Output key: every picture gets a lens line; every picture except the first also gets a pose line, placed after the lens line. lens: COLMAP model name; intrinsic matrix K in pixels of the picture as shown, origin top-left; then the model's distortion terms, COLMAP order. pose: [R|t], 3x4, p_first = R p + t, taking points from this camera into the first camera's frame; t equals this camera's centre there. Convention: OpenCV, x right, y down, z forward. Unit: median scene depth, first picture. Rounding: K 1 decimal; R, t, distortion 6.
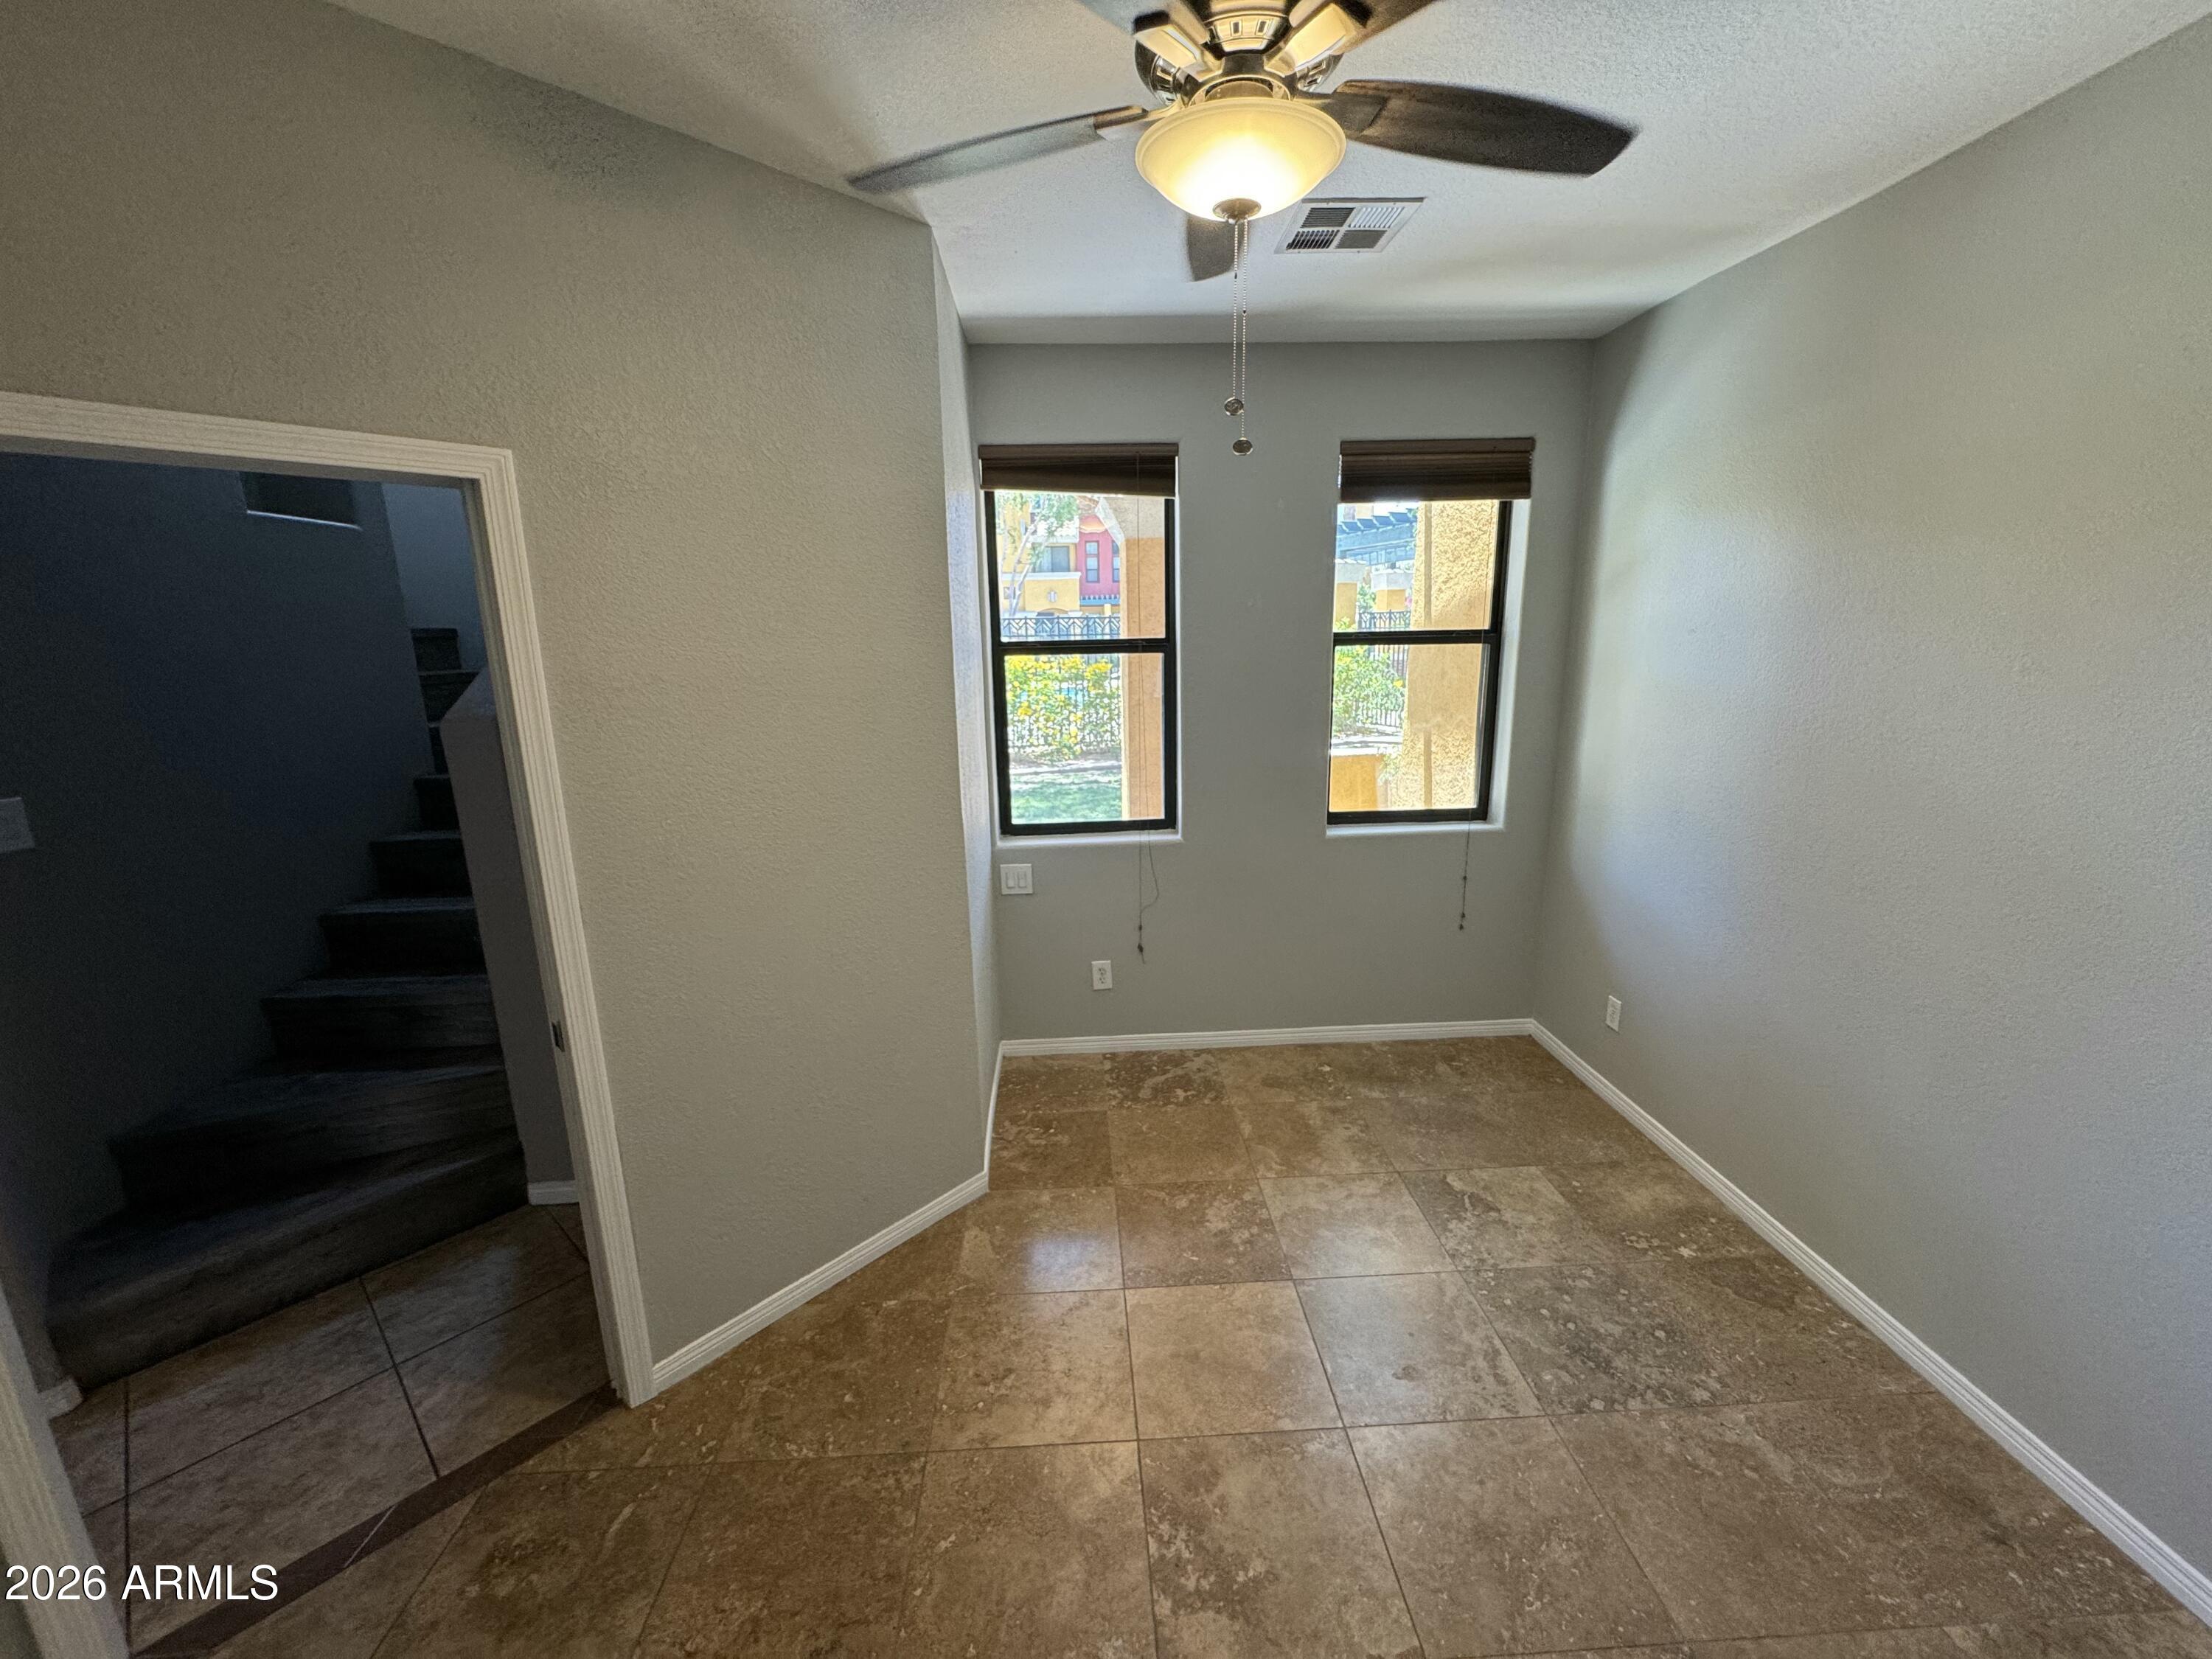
lens RADIAL K [[882.6, 0, 1104.9], [0, 882.6, 825.0], [0, 0, 1]] dist [-0.003433, 0.000405]
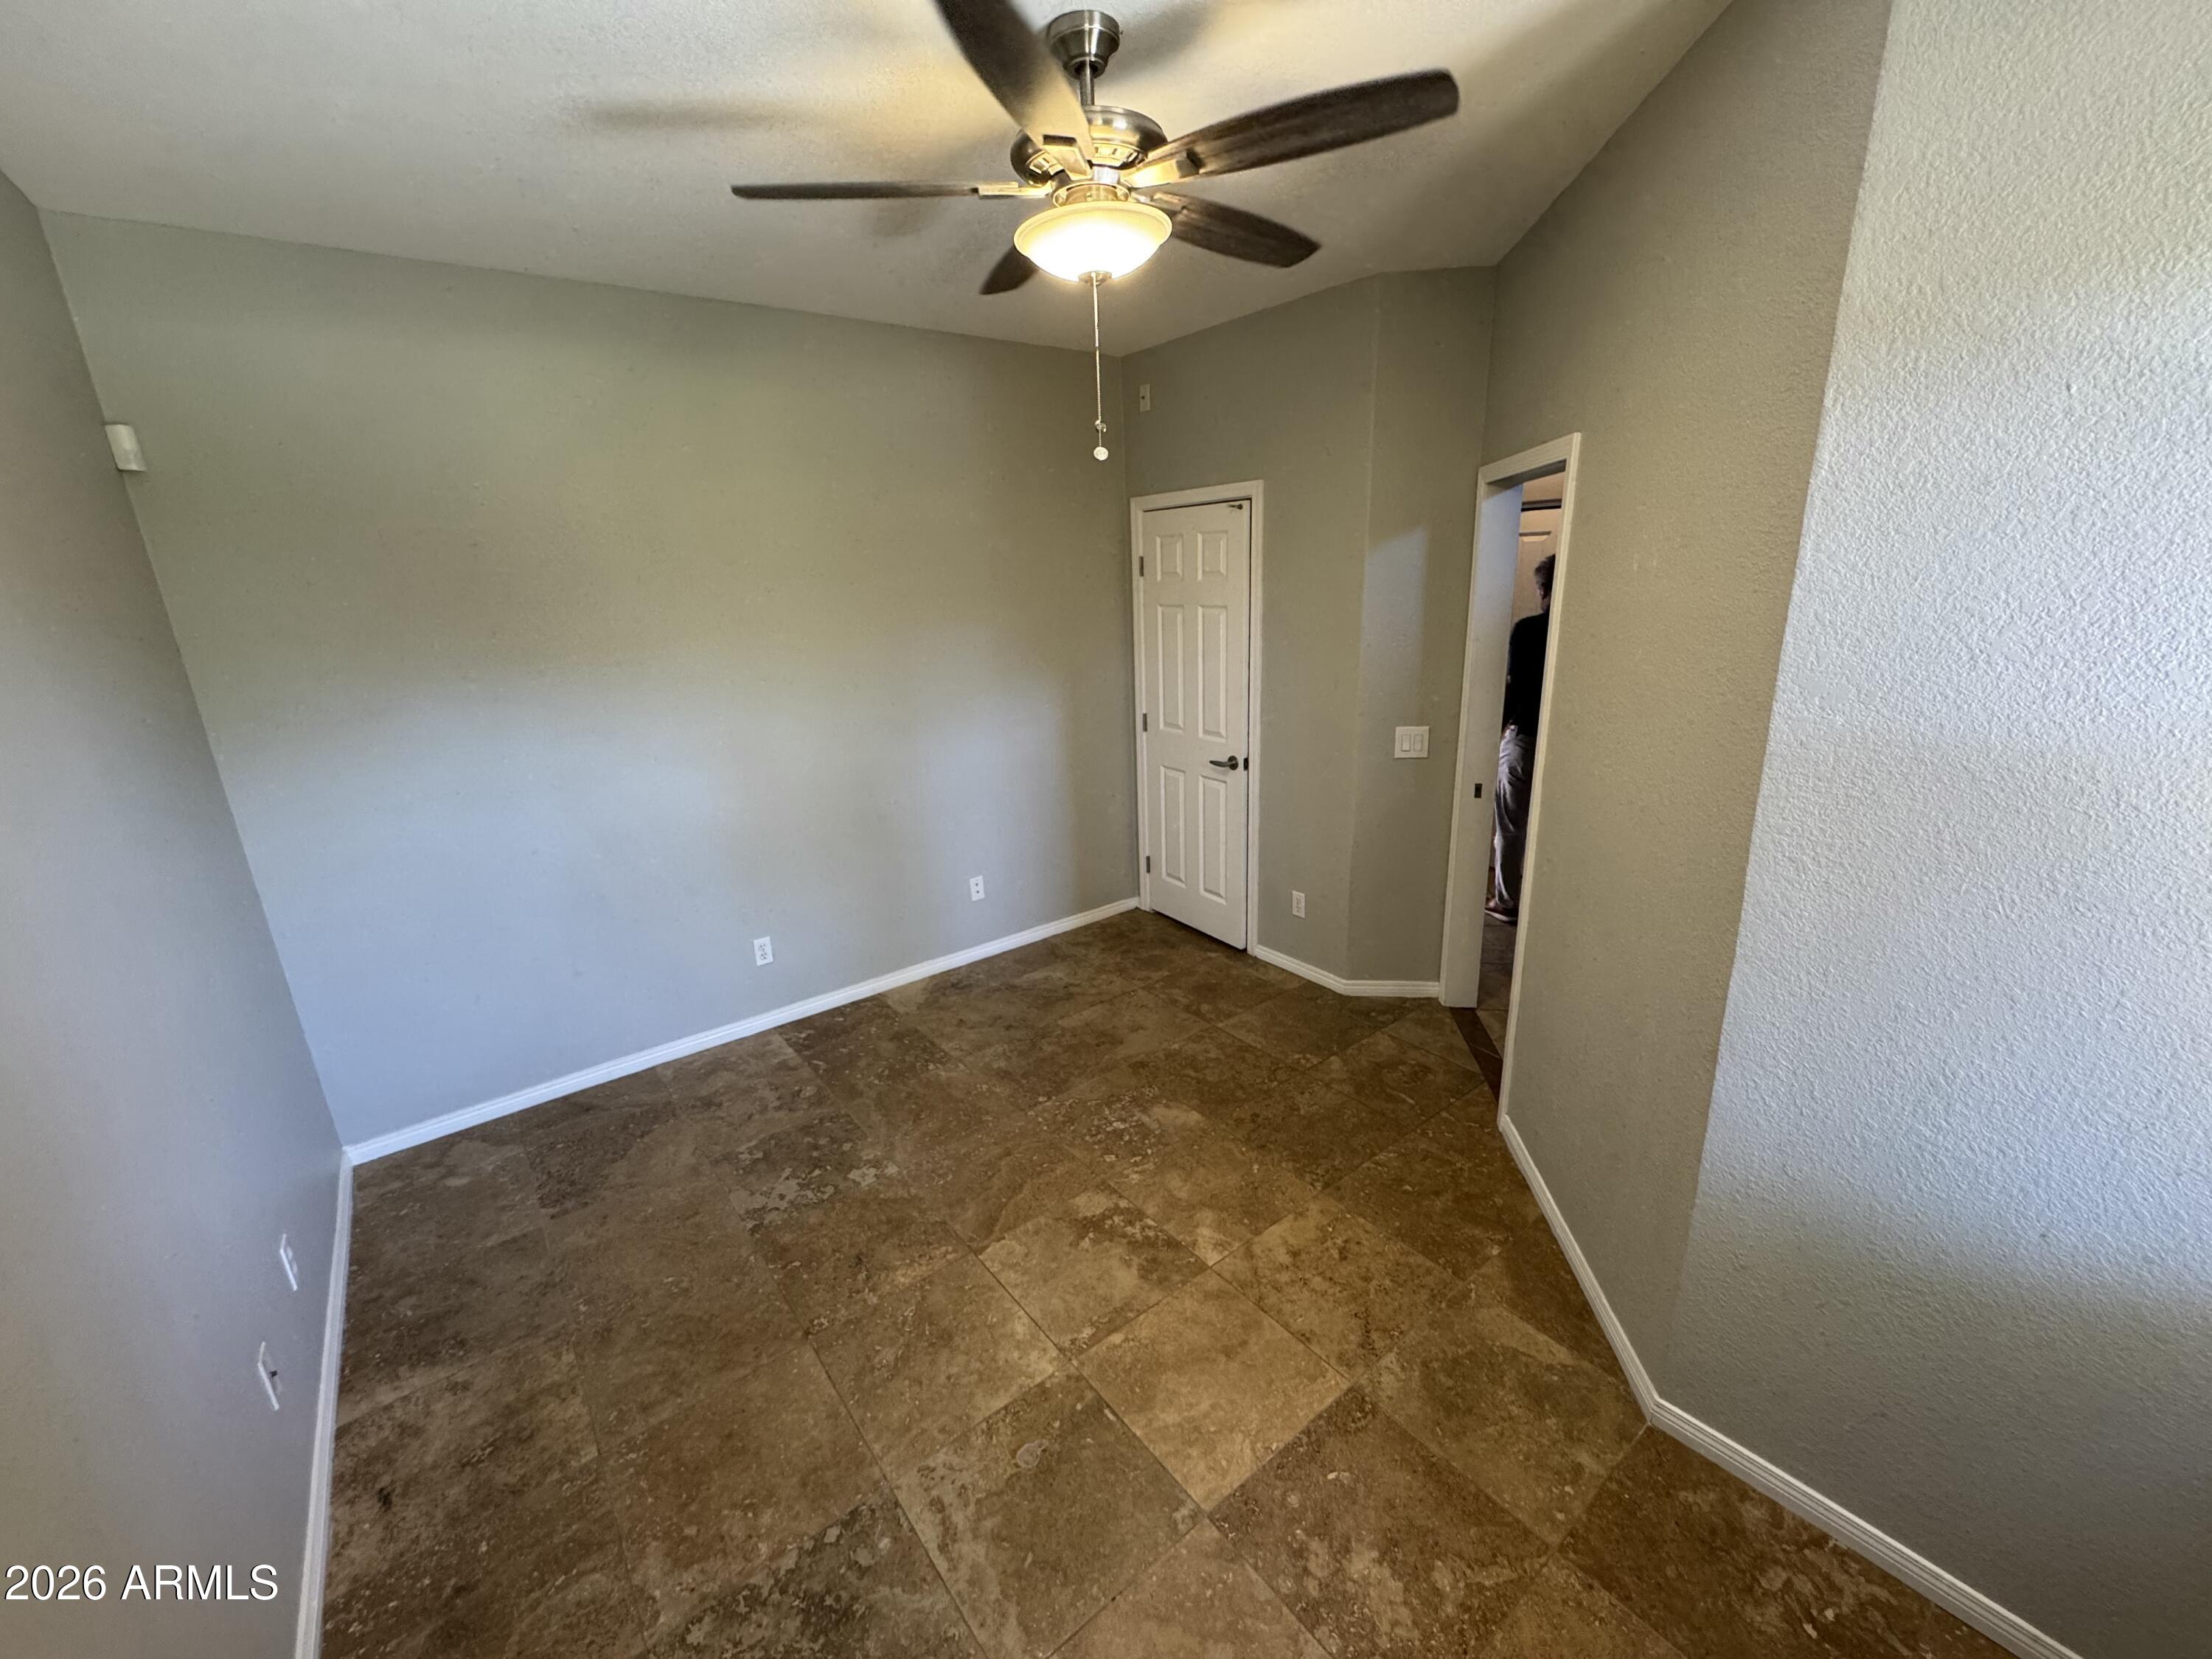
lens RADIAL K [[882.6, 0, 1105.7], [0, 882.6, 829.3], [0, 0, 1]] dist [-0.003433, 0.000405]
pose [[-0.811554, 0.211559, -0.544632, 0.706130], [-0.075915, 0.886063, 0.457306, -0.388247], [0.579325, 0.412473, -0.703028, 1.564476]]
